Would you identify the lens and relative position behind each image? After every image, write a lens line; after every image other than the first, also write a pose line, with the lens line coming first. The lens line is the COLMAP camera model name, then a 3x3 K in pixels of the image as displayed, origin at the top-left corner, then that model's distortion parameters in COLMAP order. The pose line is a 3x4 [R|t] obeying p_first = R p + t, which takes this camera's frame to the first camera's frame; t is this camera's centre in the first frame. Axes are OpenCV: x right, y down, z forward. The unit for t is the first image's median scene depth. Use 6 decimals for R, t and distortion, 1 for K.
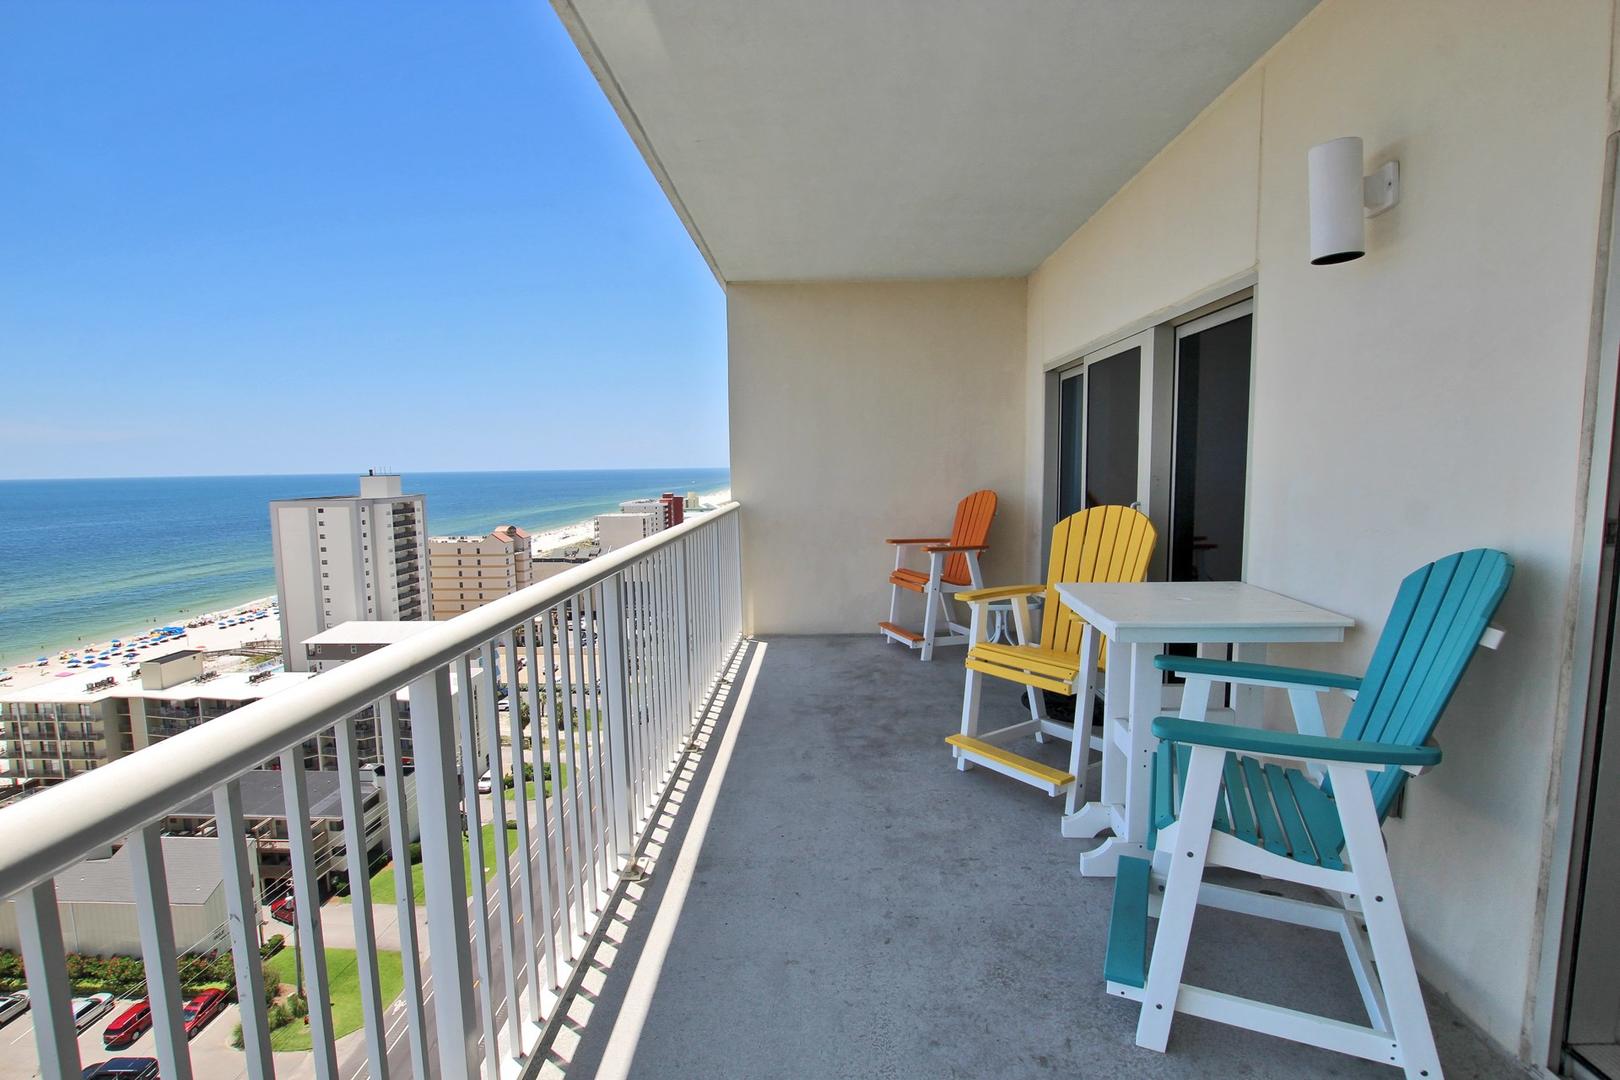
lens RADIAL K [[773.5, 0, 809.7], [0, 773.5, 544.4], [0, 0, 1]] dist [-0.040751, 0.009035]
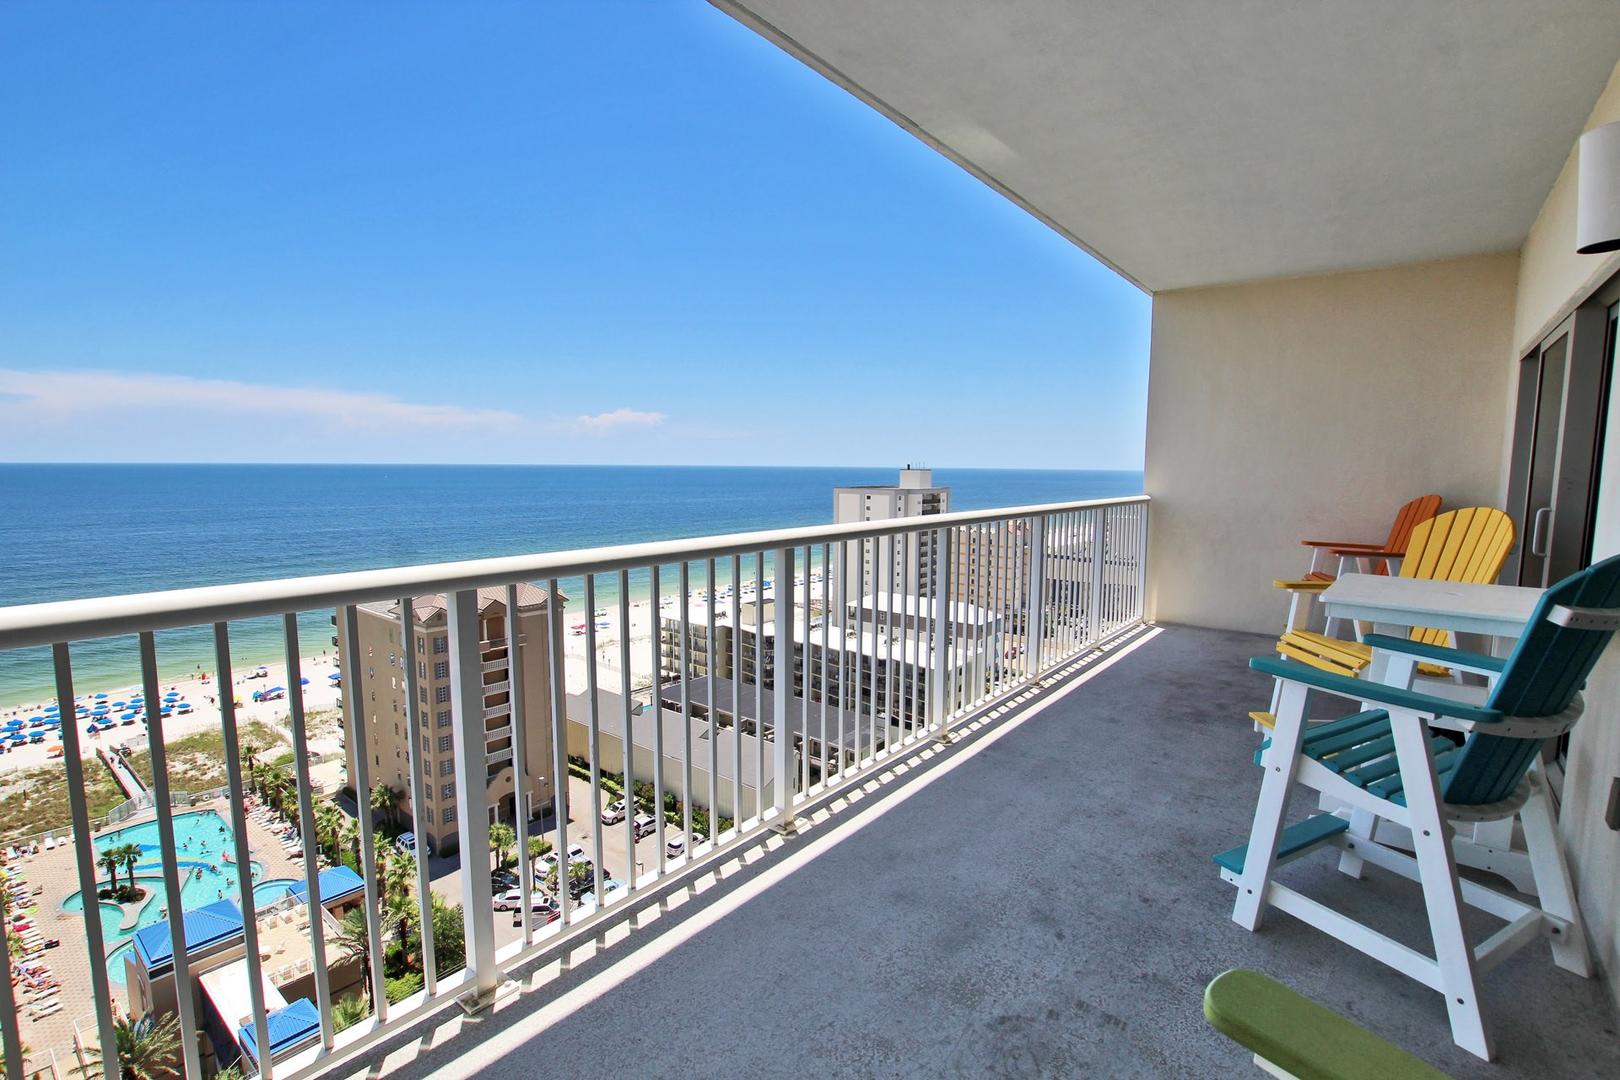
lens RADIAL K [[753.7, 0, 810.0], [0, 753.7, 543.4], [0, 0, 1]] dist [-0.034808, 0.005425]
pose [[0.794735, 0.082353, -0.601344, 0.188232], [-0.081166, 0.996274, 0.029169, 0.022023], [0.601505, 0.025627, 0.798458, -0.135221]]
